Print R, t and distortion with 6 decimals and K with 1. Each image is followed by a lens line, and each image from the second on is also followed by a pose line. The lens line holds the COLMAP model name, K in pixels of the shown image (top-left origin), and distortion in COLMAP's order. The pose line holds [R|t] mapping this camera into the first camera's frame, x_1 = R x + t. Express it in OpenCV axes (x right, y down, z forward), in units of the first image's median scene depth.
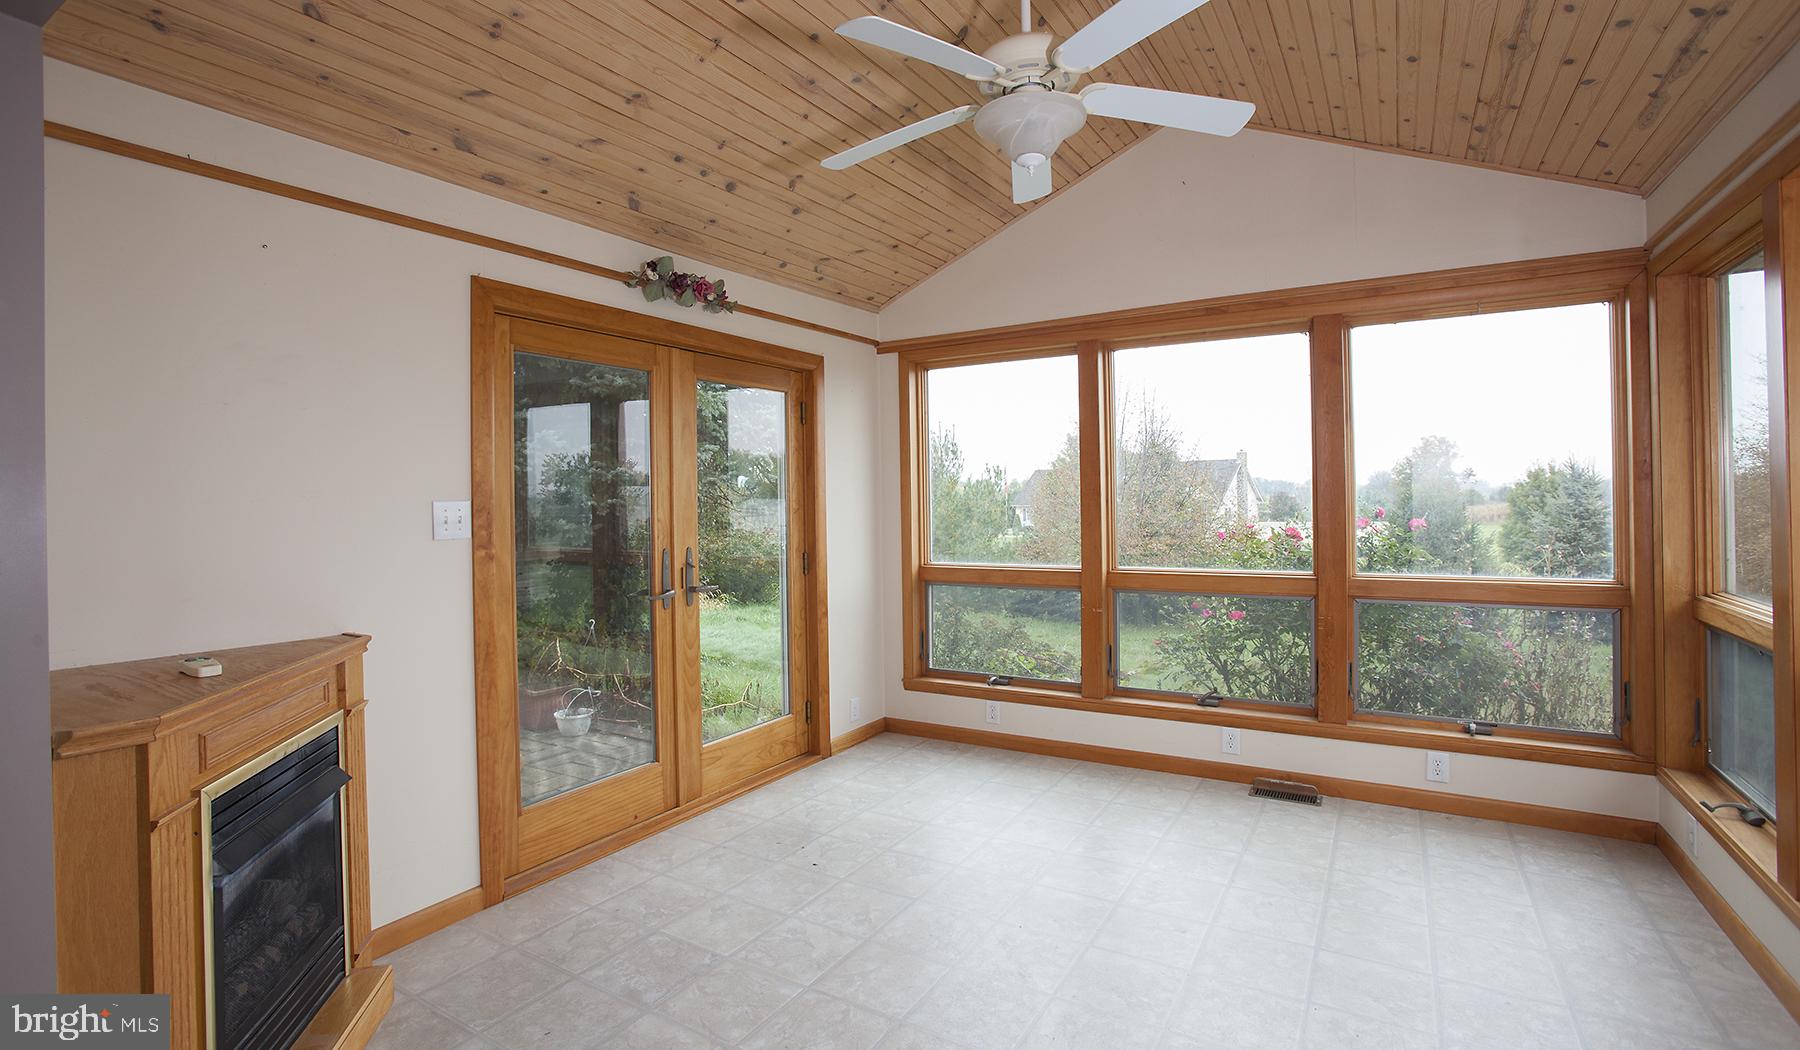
lens RADIAL K [[845.2, 0, 905.5], [0, 845.2, 505.4], [0, 0, 1]] dist [-0.080835, 0.037178]
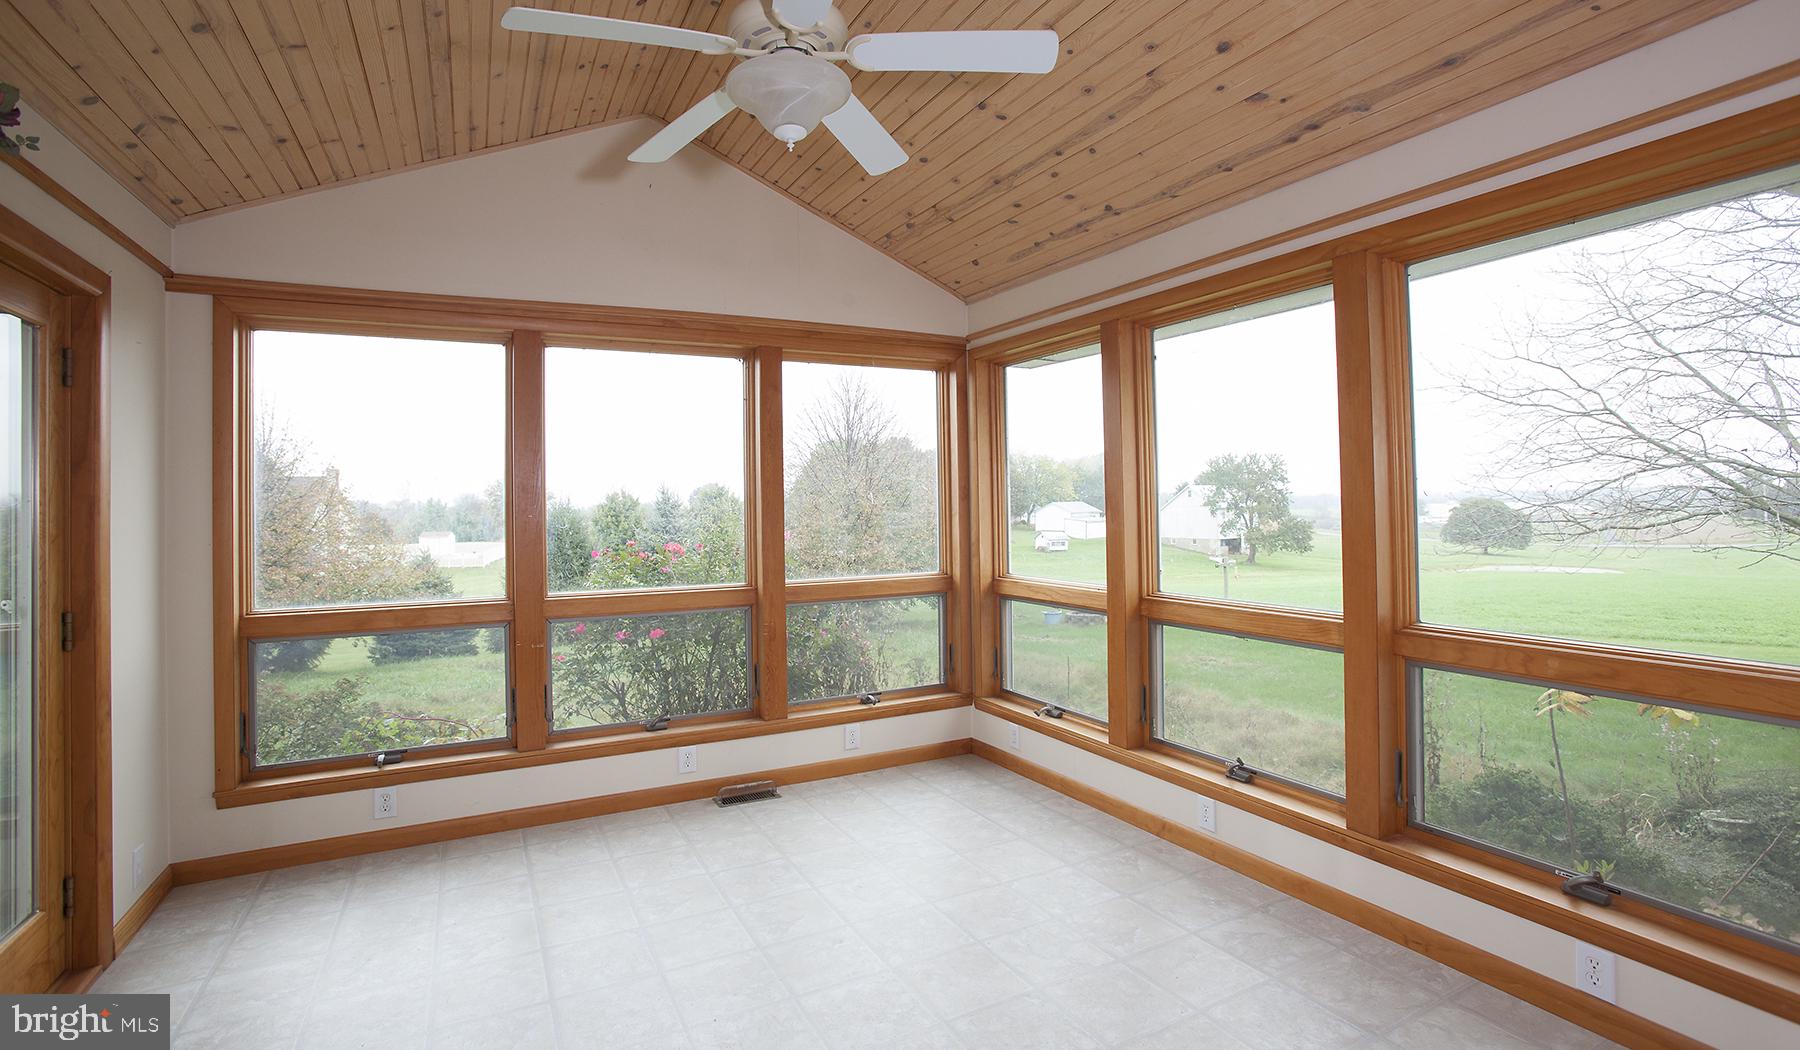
lens RADIAL K [[845.2, 0, 905.5], [0, 845.2, 505.4], [0, 0, 1]] dist [-0.080835, 0.037178]
pose [[0.509143, 0.002326, 0.860679, -0.340310], [0.013667, 0.999848, -0.010787, -0.005383], [-0.860573, 0.017255, 0.509034, 0.269865]]
